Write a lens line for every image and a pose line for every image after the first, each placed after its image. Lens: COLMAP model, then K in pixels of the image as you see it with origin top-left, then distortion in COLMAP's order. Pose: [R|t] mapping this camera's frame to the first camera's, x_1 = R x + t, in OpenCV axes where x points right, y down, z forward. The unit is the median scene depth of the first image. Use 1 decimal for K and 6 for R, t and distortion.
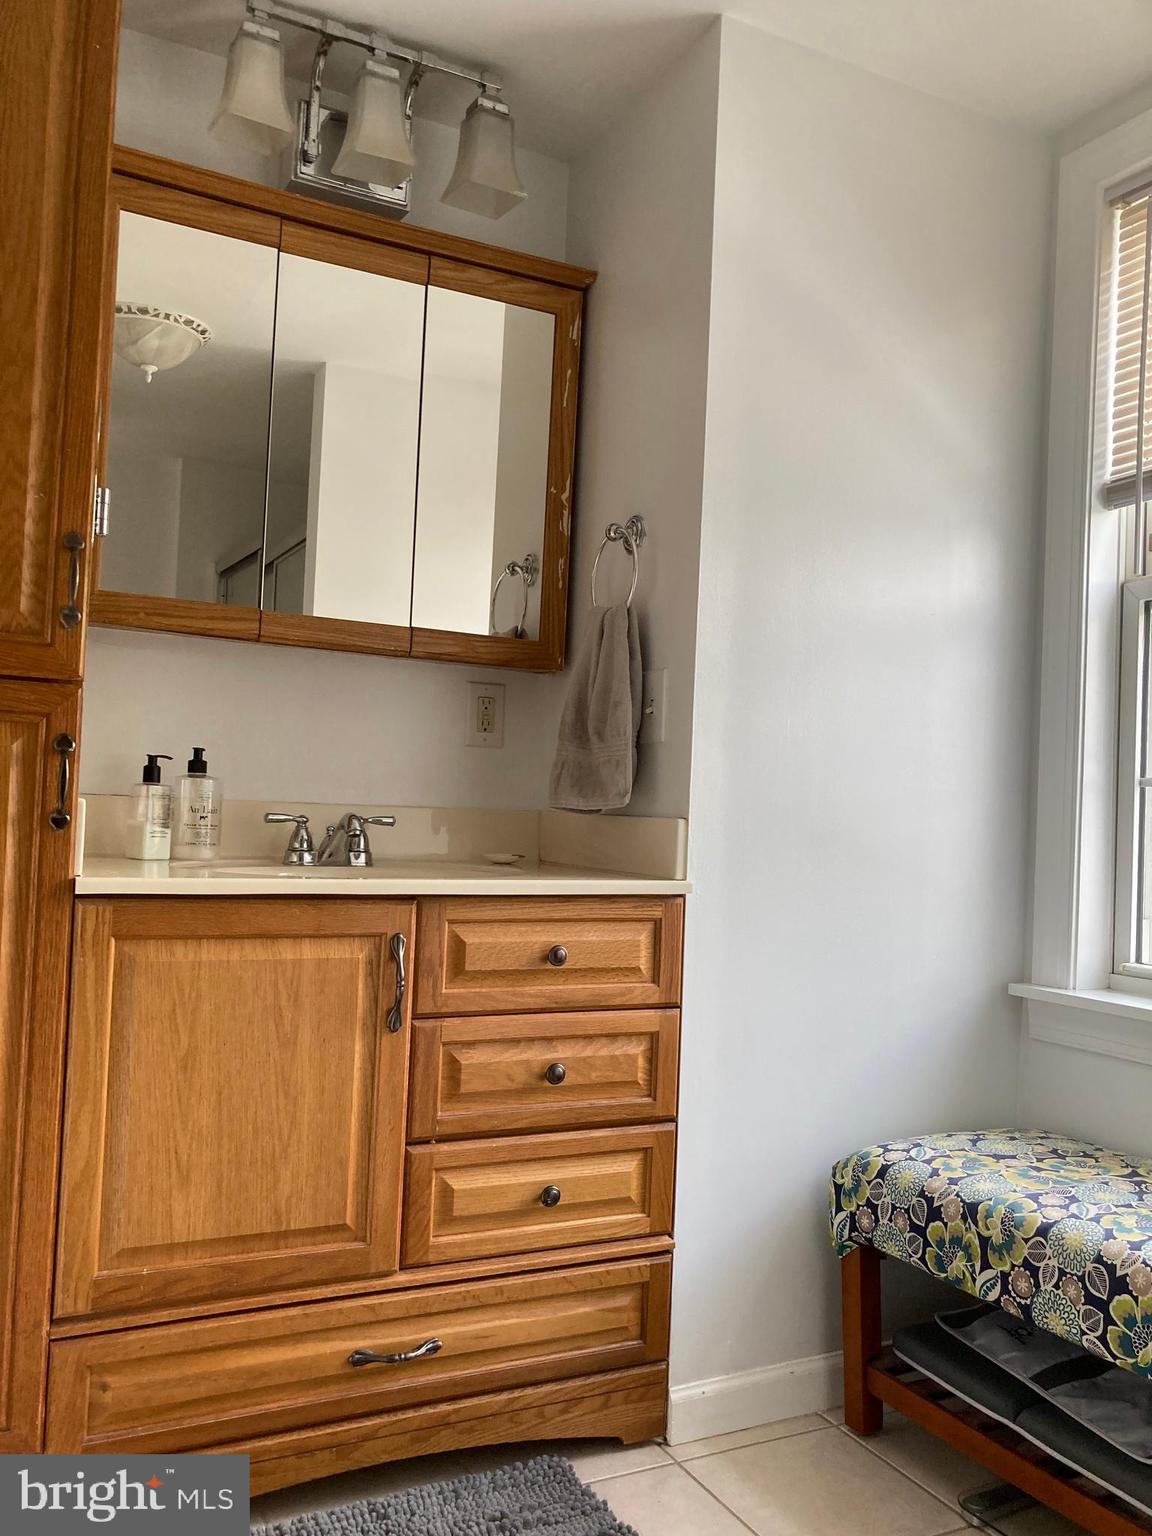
lens RADIAL K [[1247.0, 0, 565.5], [0, 1247.0, 767.2], [0, 0, 1]] dist [0.049618, -0.045310]
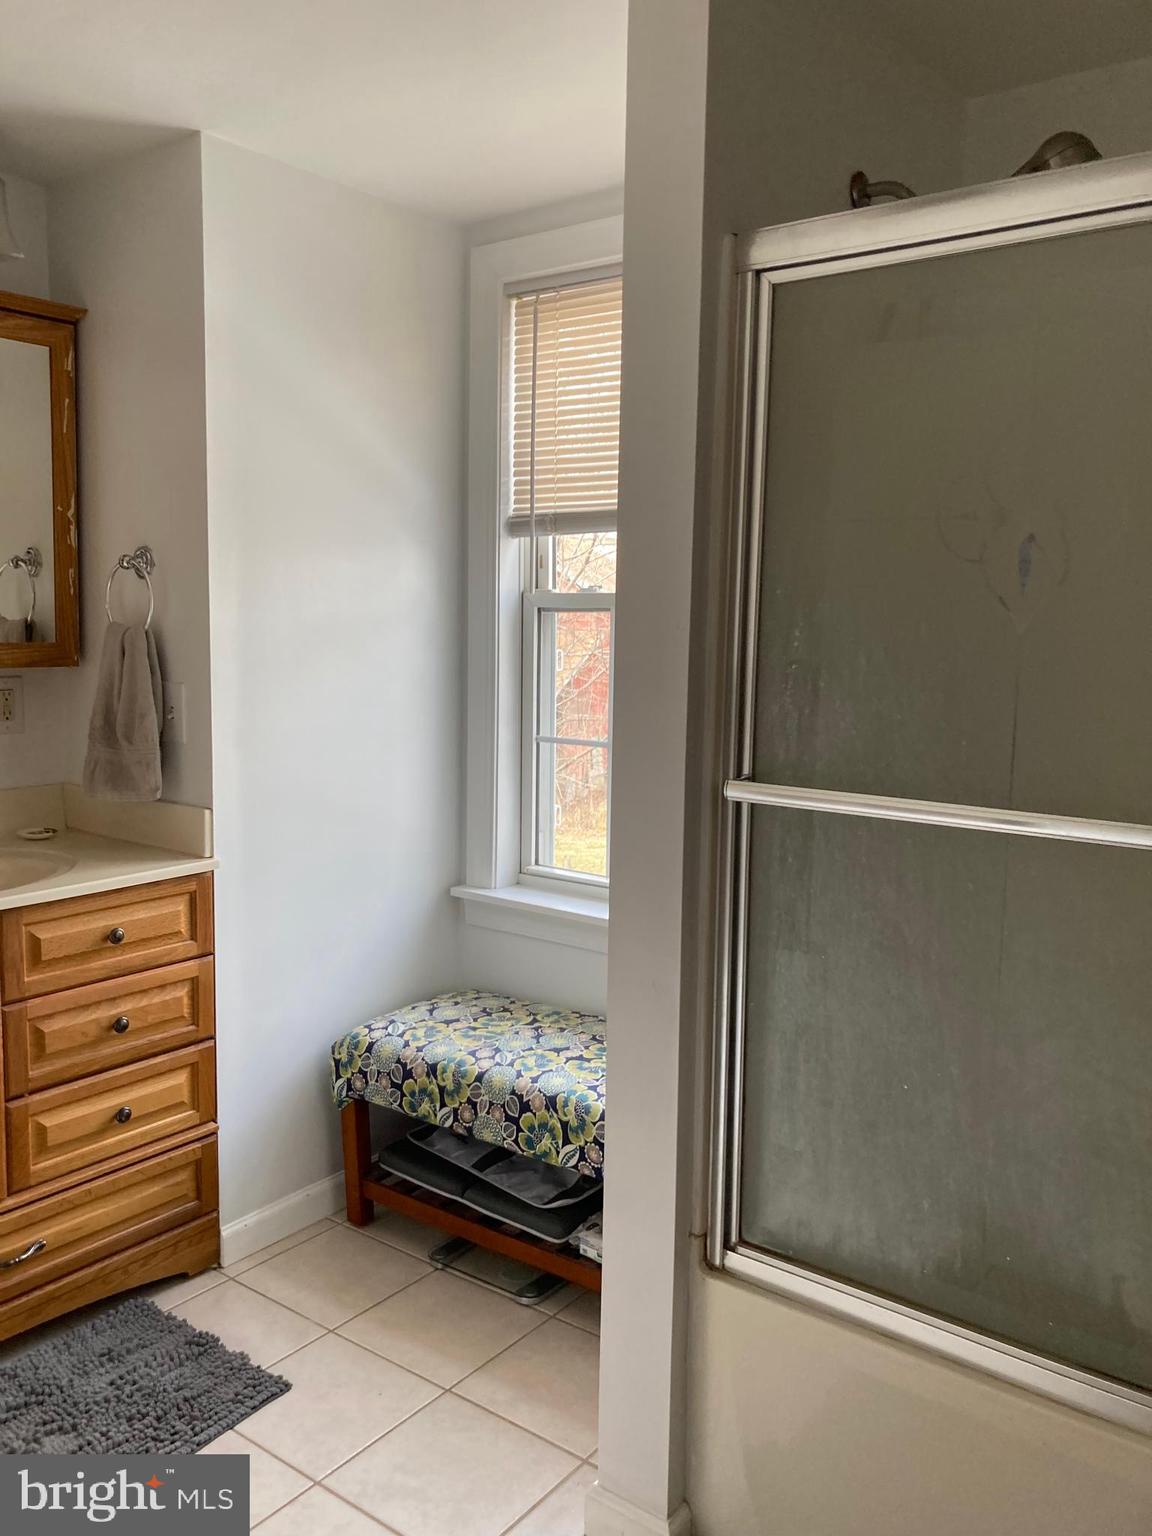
lens RADIAL K [[1271.3, 0, 543.0], [0, 1271.3, 755.8], [0, 0, 1]] dist [-0.002107, 0.046986]
pose [[0.909939, -0.079282, 0.407093, -0.117154], [0.012672, 0.986415, 0.163781, -0.220547], [-0.414548, -0.143872, 0.898583, -0.286753]]
